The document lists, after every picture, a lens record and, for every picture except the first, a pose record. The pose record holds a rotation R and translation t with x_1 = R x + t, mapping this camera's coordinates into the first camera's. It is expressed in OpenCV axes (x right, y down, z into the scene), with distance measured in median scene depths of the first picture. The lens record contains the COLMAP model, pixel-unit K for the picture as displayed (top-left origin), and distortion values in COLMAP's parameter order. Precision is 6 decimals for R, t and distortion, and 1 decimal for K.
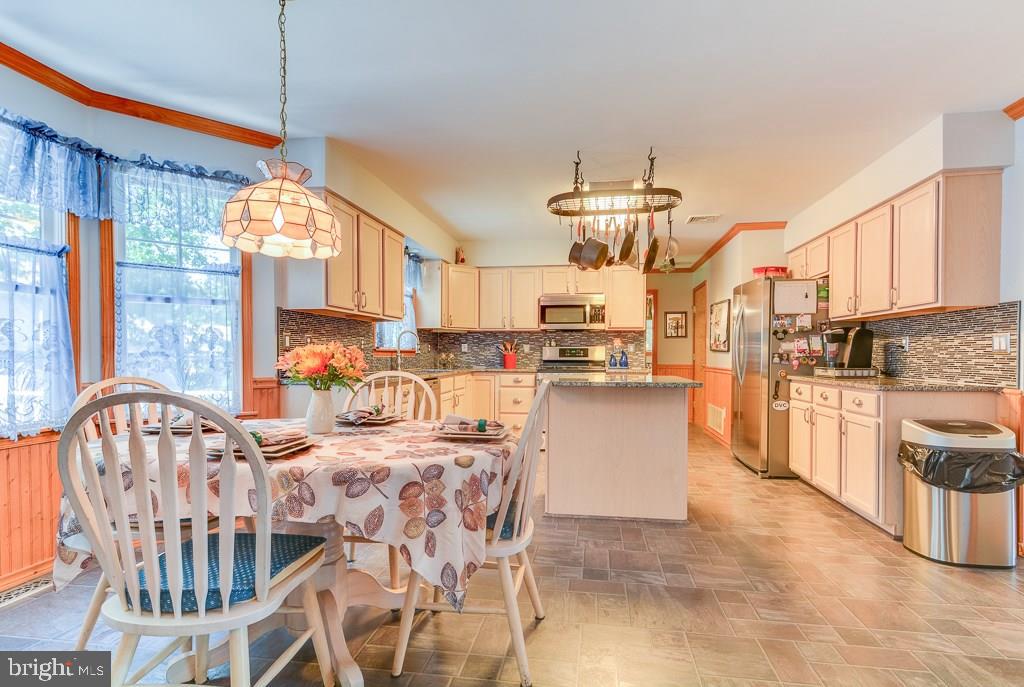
lens RADIAL K [[490.1, 0, 526.4], [0, 490.1, 361.3], [0, 0, 1]] dist [0.000156, -0.000003]
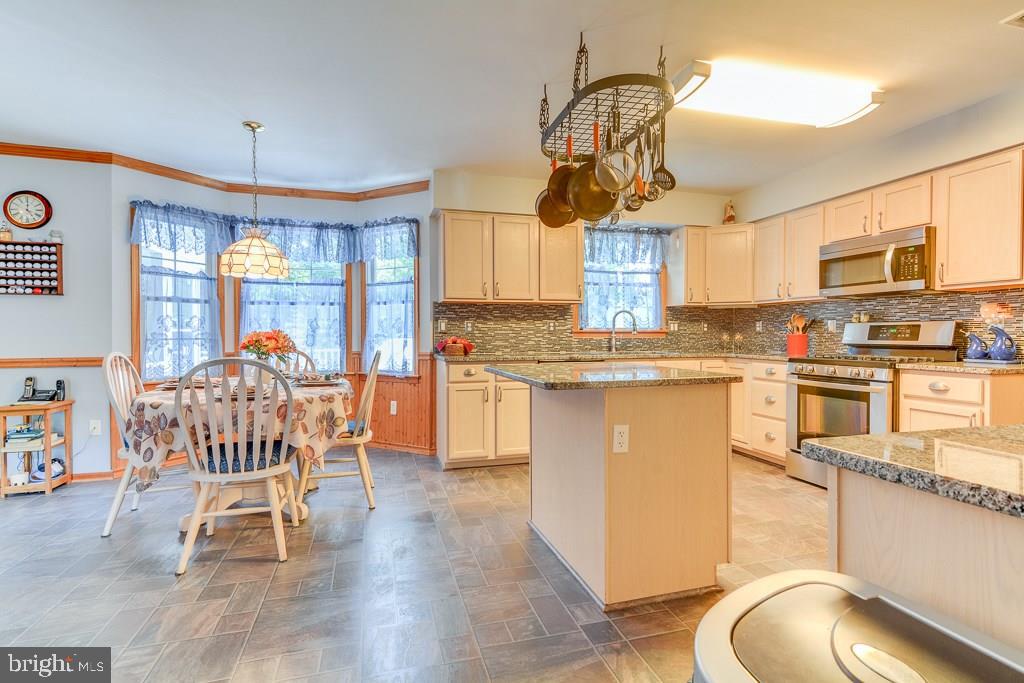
lens RADIAL K [[484.3, 0, 512.0], [0, 484.3, 341.5], [0, 0, 1]] dist [0.031428, -0.020021]
pose [[0.417315, 0.012062, -0.908682, 0.475036], [-0.010131, 0.999912, 0.008620, -0.007346], [0.908705, 0.005608, 0.417400, 0.357850]]
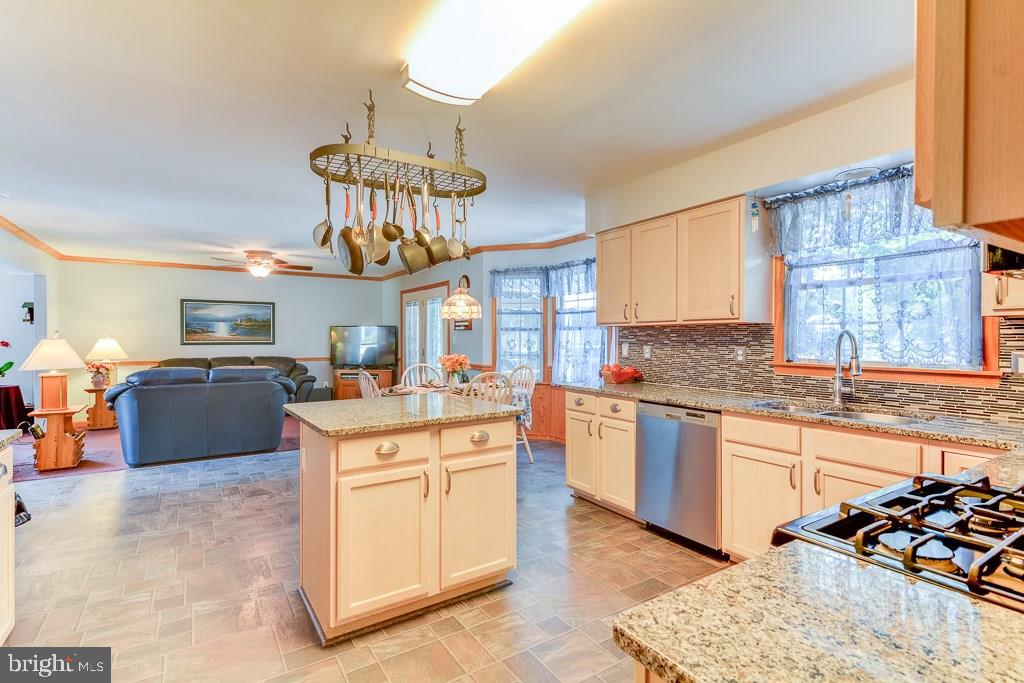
lens RADIAL K [[483.9, 0, 512.0], [0, 483.9, 341.5], [0, 0, 1]] dist [0.020233, -0.008049]
pose [[-0.747591, 0.004065, -0.664146, 0.337475], [-0.010643, 0.999780, 0.018100, -0.050738], [0.664074, 0.020600, -0.747383, 1.023413]]
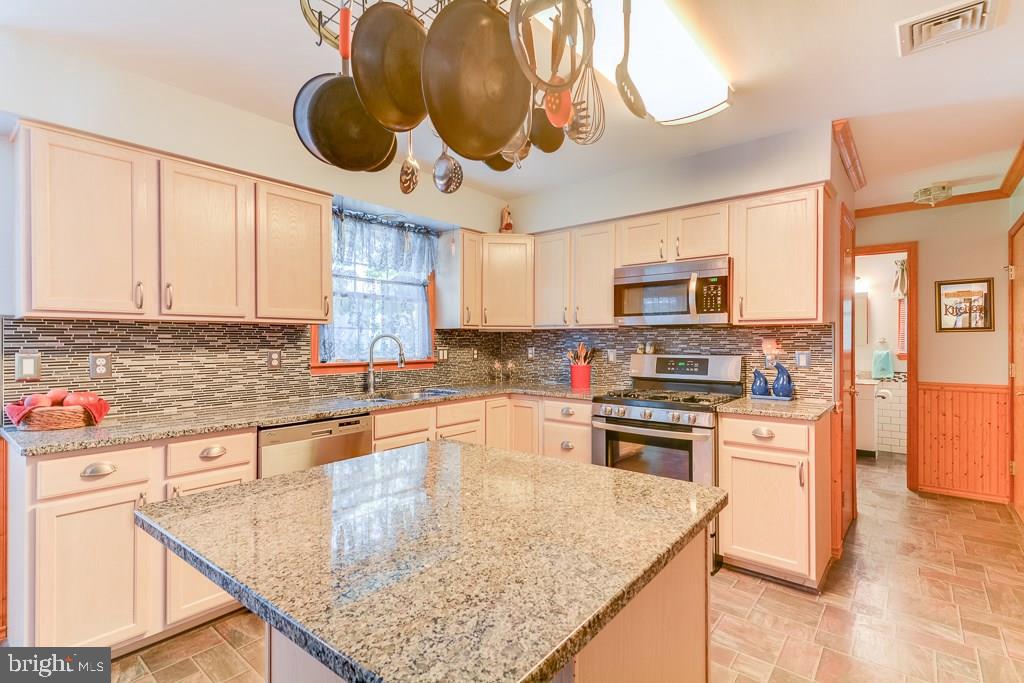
lens RADIAL K [[483.9, 0, 512.0], [0, 483.9, 341.5], [0, 0, 1]] dist [0.020233, -0.008049]
pose [[0.854069, -0.002725, -0.520152, 0.235707], [-0.004164, 0.999918, -0.012075, -0.040633], [0.520143, 0.012478, 0.853988, 0.453404]]
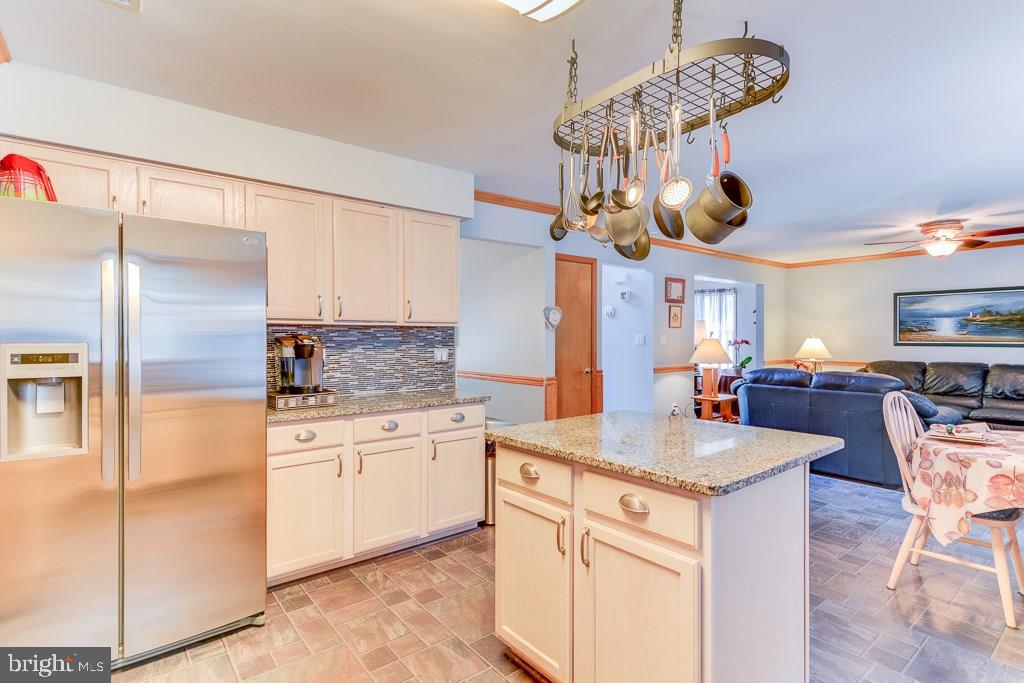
lens RADIAL K [[502.6, 0, 512.0], [0, 502.6, 341.5], [0, 0, 1]] dist [0.019229, -0.009836]
pose [[-0.729081, -0.007921, 0.684381, -0.052643], [0.008857, 0.999740, 0.021006, -0.050971], [-0.684370, 0.021377, -0.728822, 0.925790]]
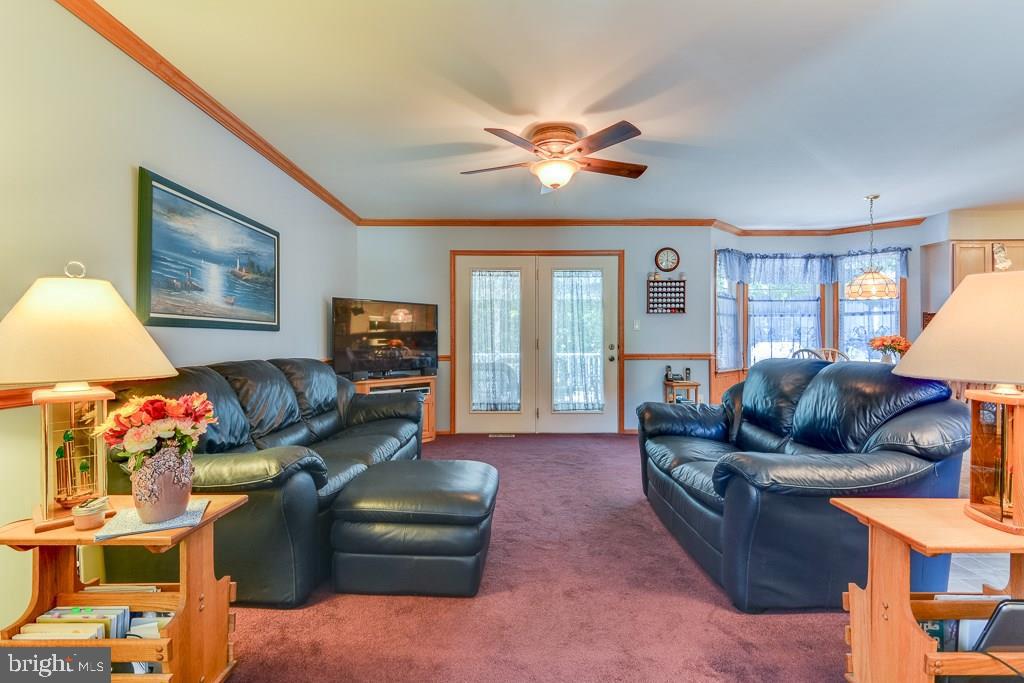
lens RADIAL K [[483.9, 0, 512.0], [0, 483.9, 341.5], [0, 0, 1]] dist [0.020233, -0.008049]
pose [[0.149185, 0.000088, -0.988809, 0.568386], [-0.010400, 0.999945, -0.001480, 0.006069], [0.988755, 0.010505, 0.149177, -0.406747]]
